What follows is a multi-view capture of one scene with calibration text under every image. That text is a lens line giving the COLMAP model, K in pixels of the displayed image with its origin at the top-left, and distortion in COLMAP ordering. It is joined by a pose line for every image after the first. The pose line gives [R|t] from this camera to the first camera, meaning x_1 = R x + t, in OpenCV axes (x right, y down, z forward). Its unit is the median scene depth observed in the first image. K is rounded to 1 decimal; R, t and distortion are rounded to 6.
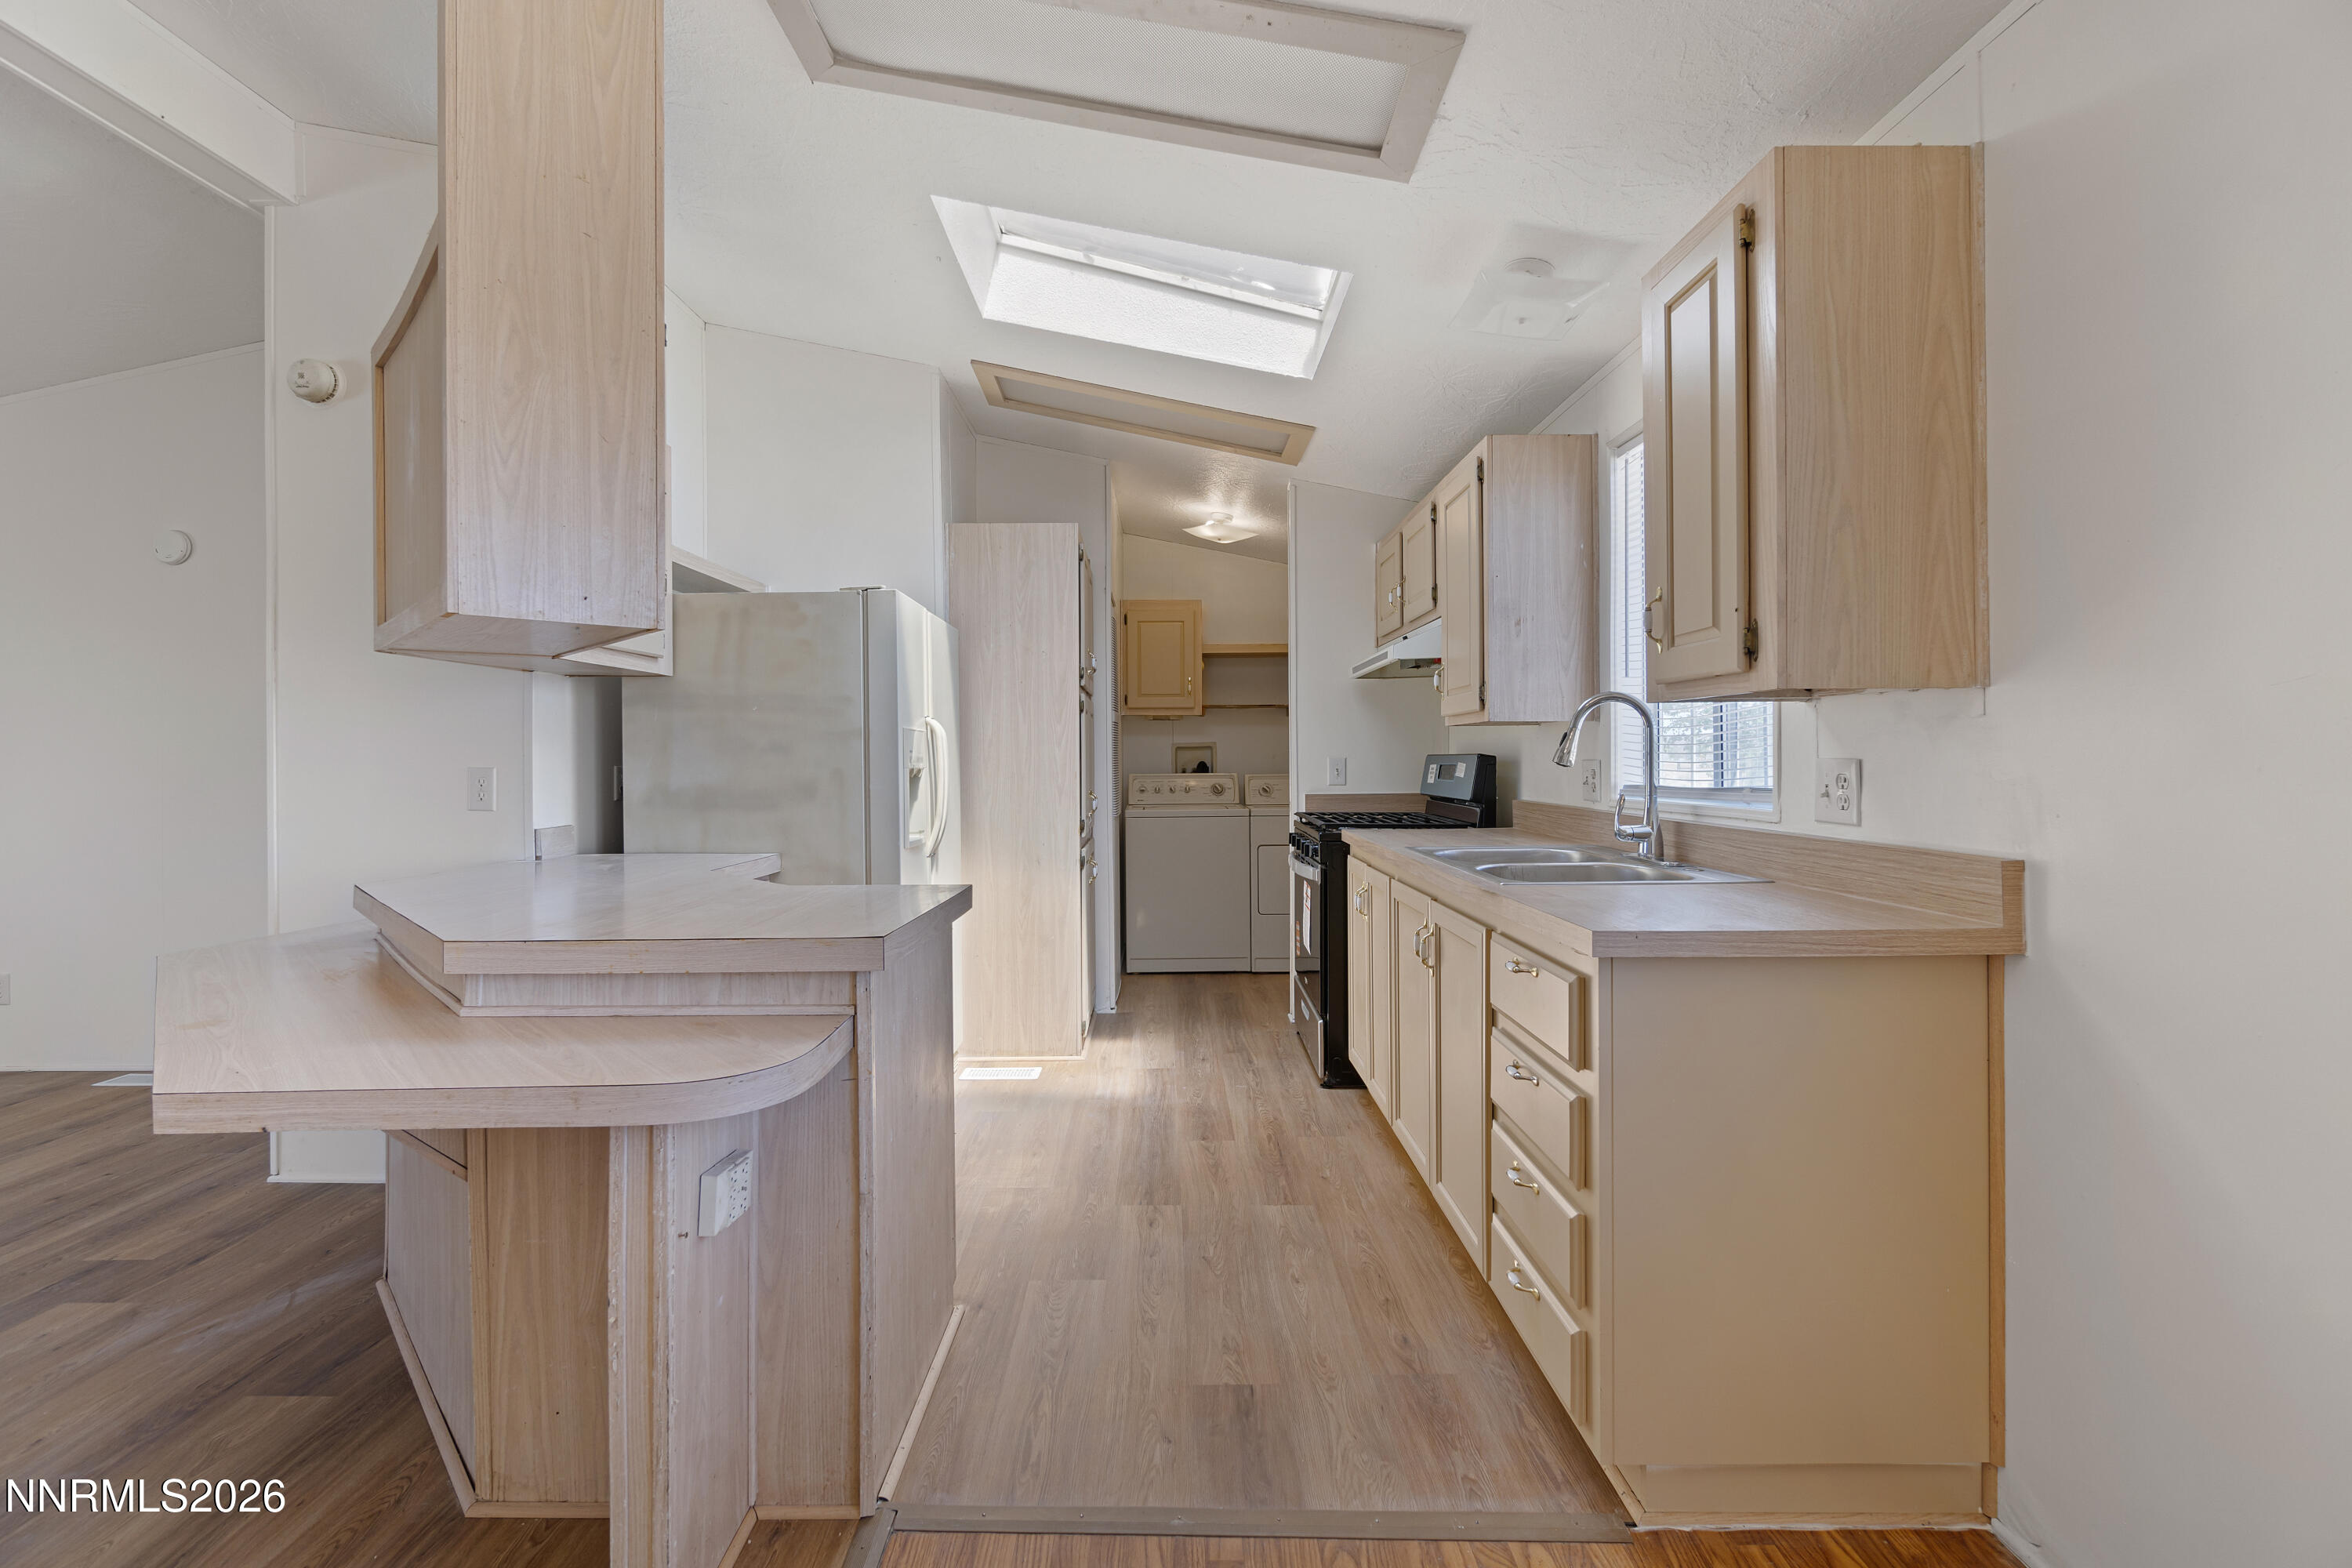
lens RADIAL K [[1029.0, 0, 1181.6], [0, 1029.0, 758.6], [0, 0, 1]] dist [-0.010210, 0.003797]
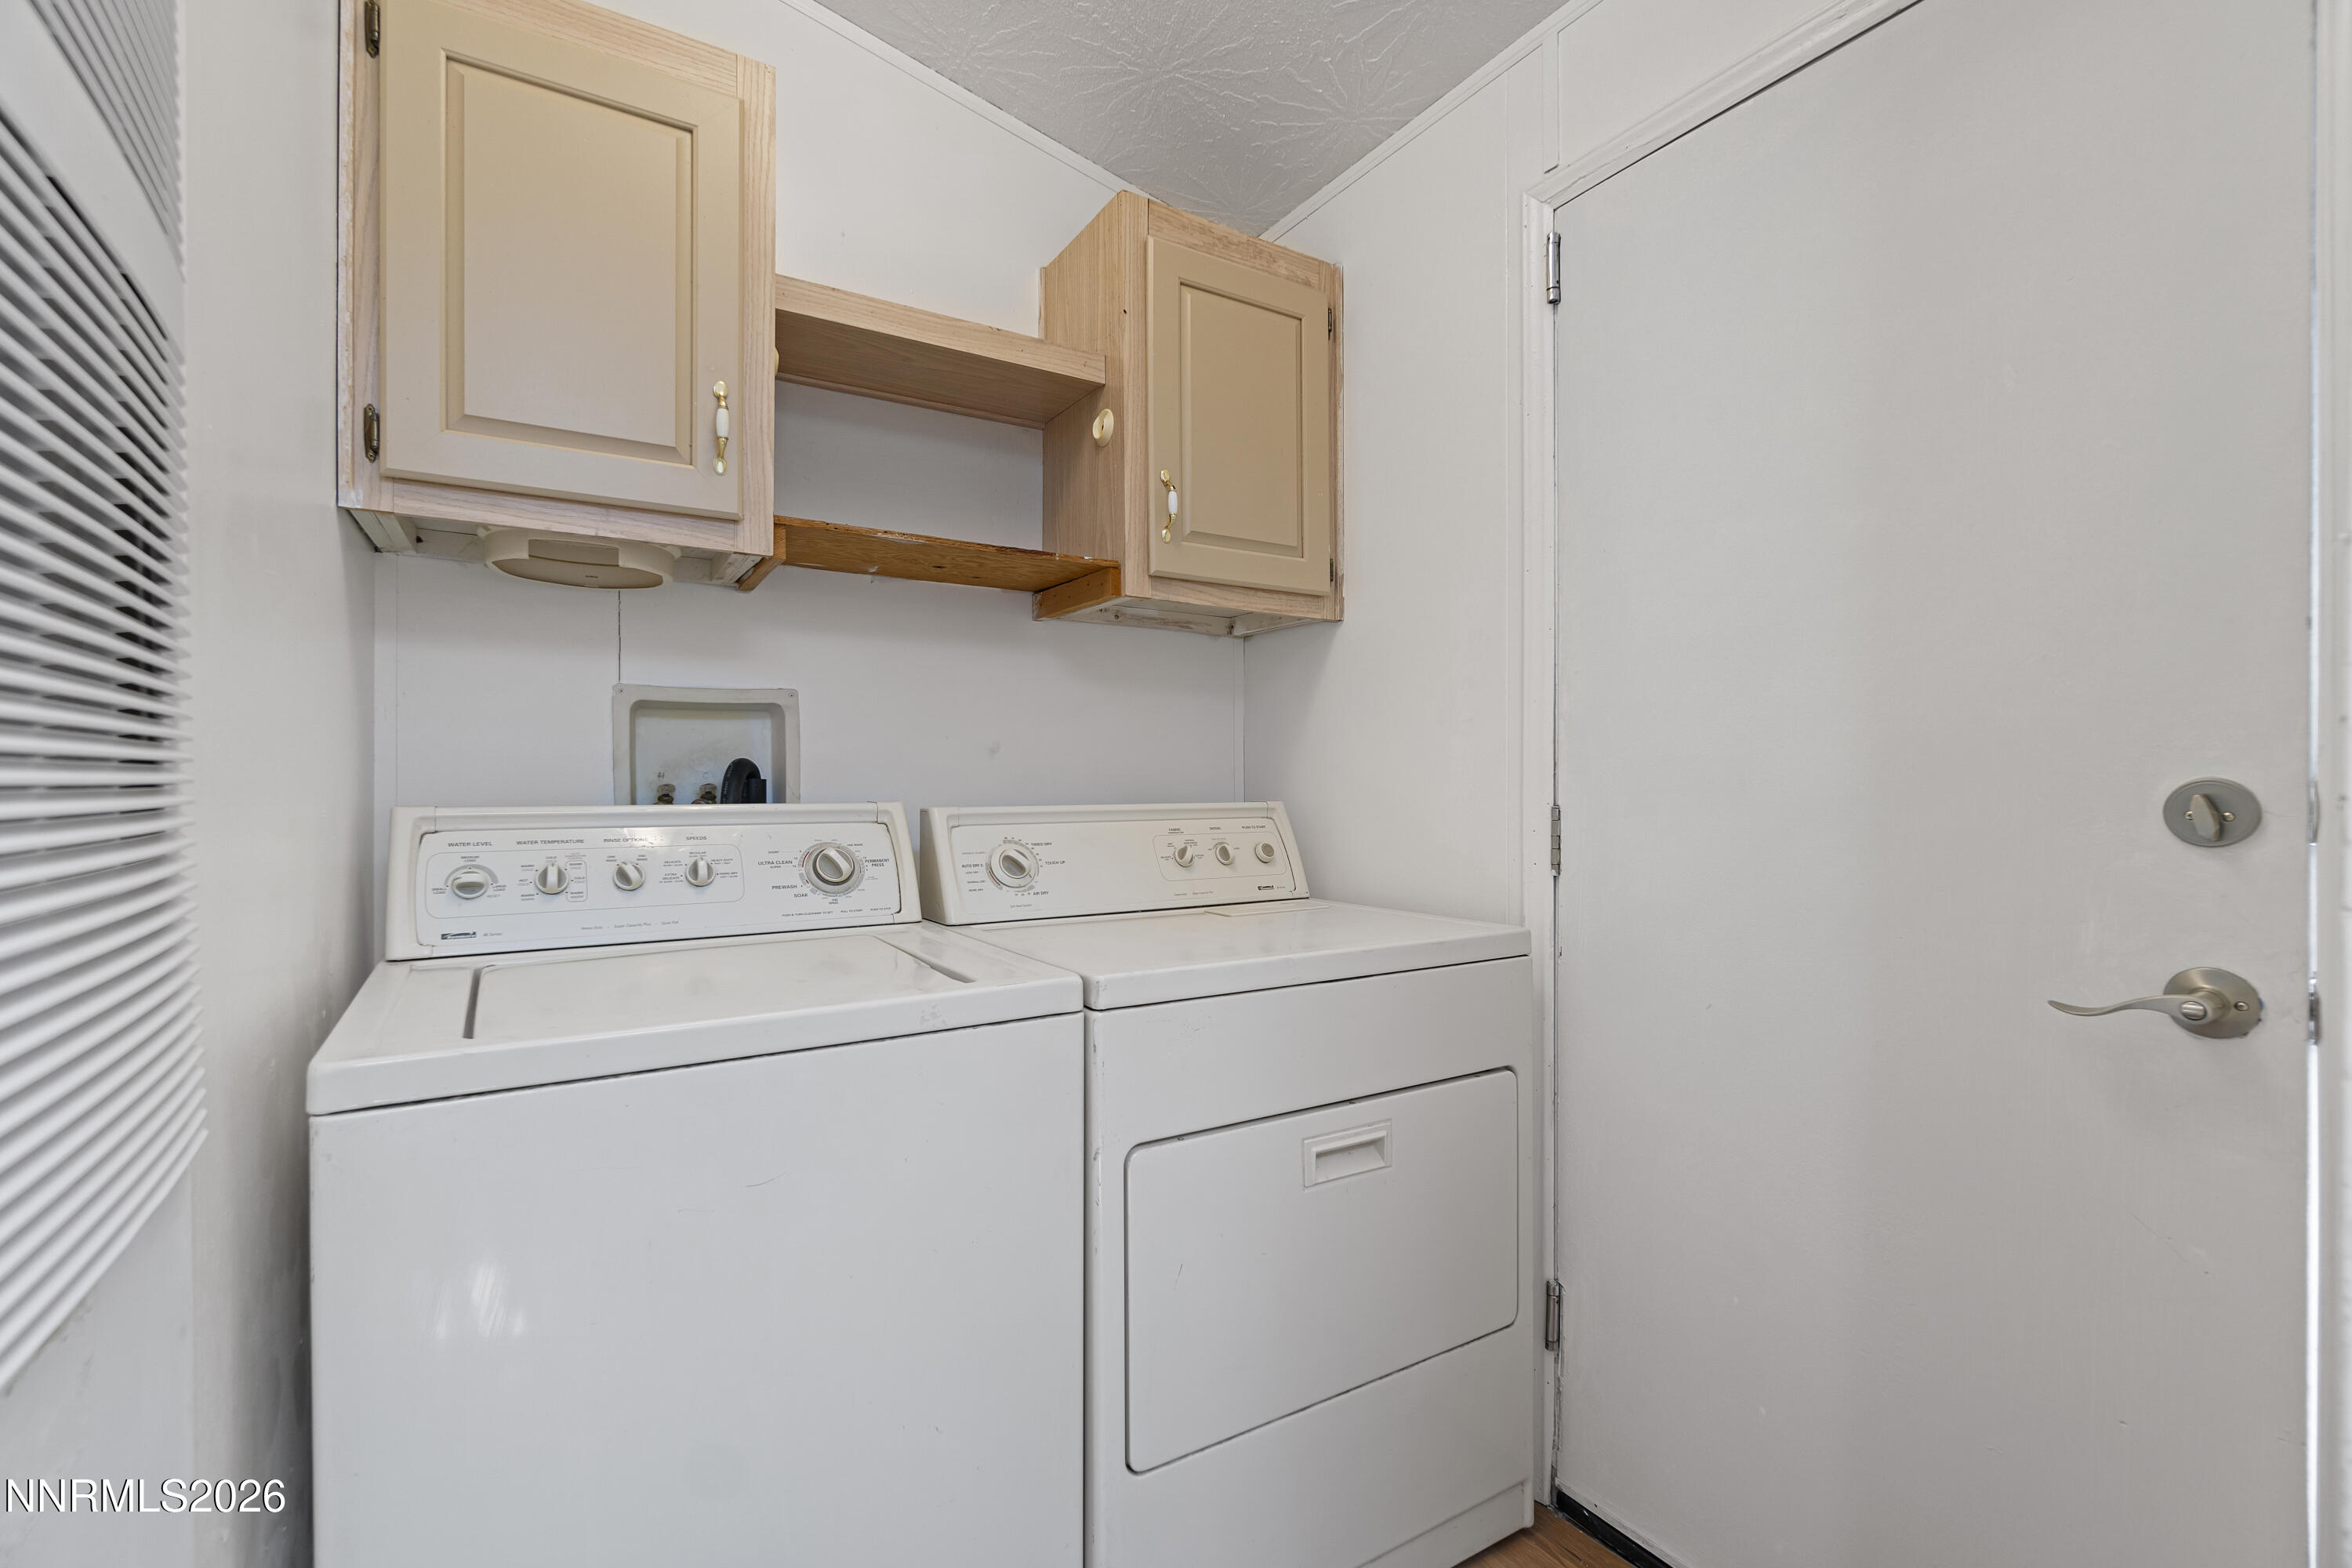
lens RADIAL K [[1029.0, 0, 1187.4], [0, 1029.0, 788.9], [0, 0, 1]] dist [-0.010210, 0.003797]
pose [[0.849478, 0.003813, 0.527611, -0.044825], [-0.002521, 0.999992, -0.003168, 0.021360], [-0.527619, 0.001361, 0.849480, 1.391751]]
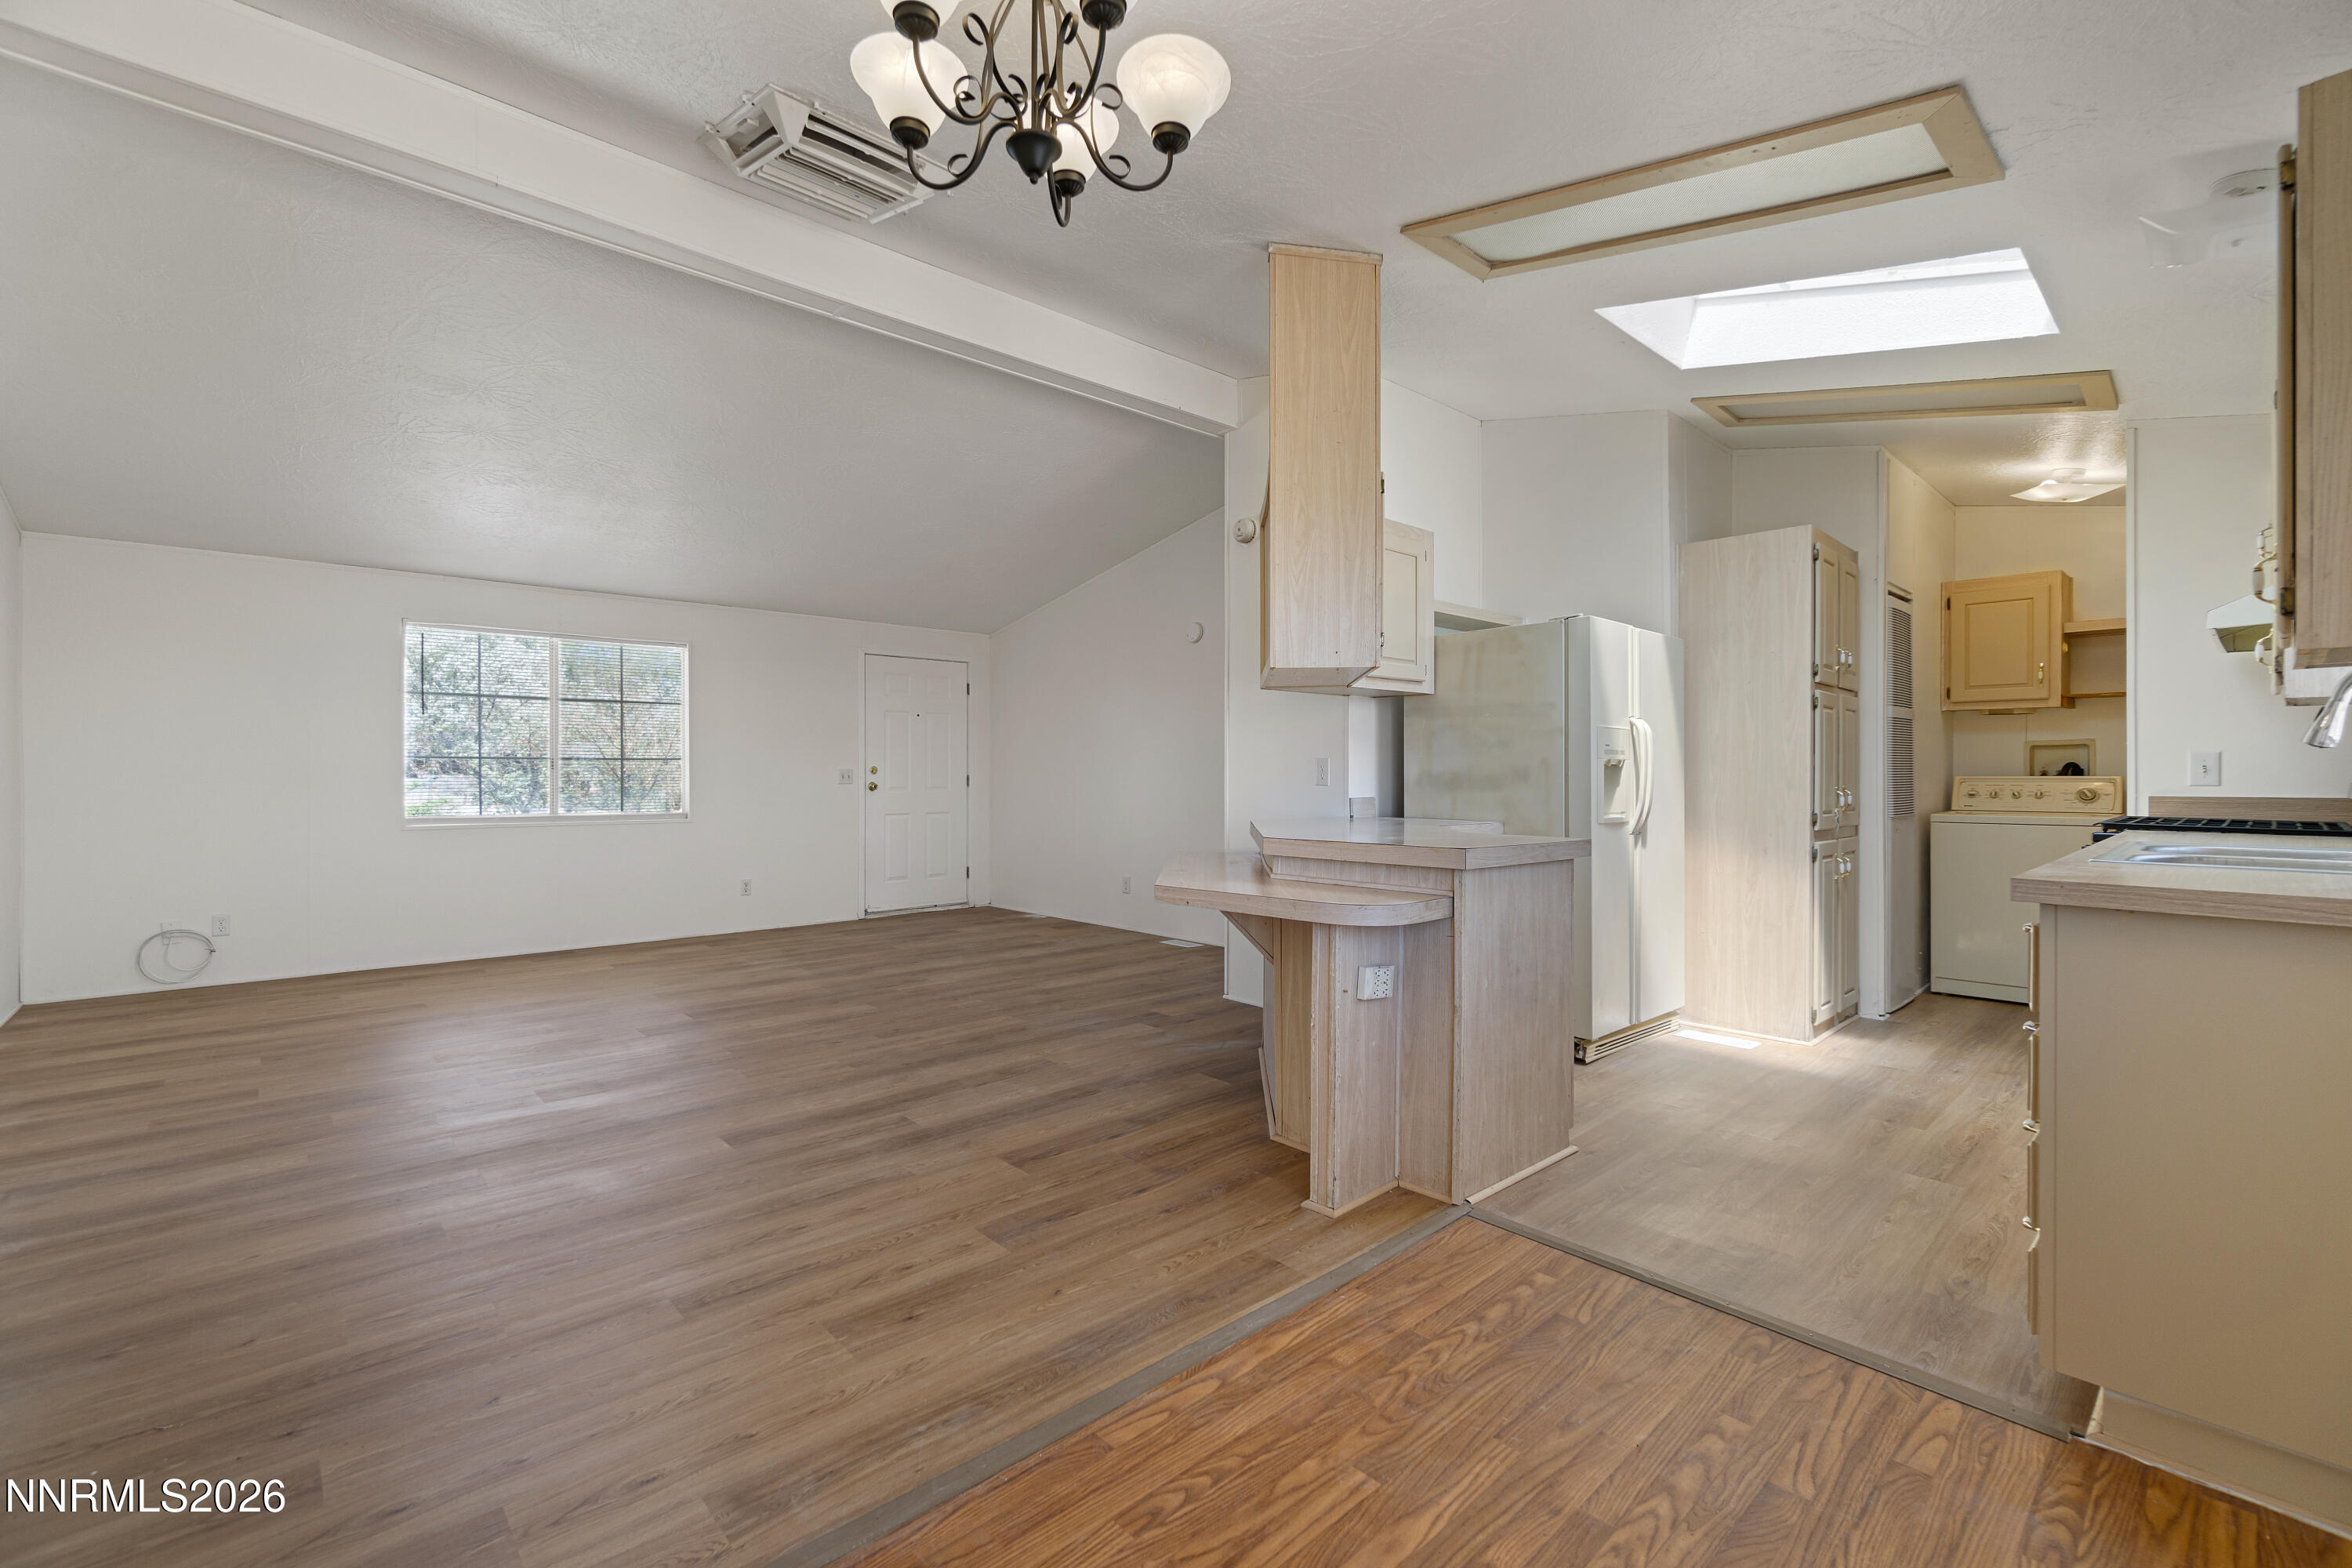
lens RADIAL K [[1029.0, 0, 1147.1], [0, 1029.0, 775.0], [0, 0, 1]] dist [-0.010210, 0.003797]
pose [[0.661147, 0.007603, -0.750217, 0.287266], [-0.005135, 0.999971, 0.005609, 0.024101], [0.750238, 0.000144, 0.661167, -0.219145]]
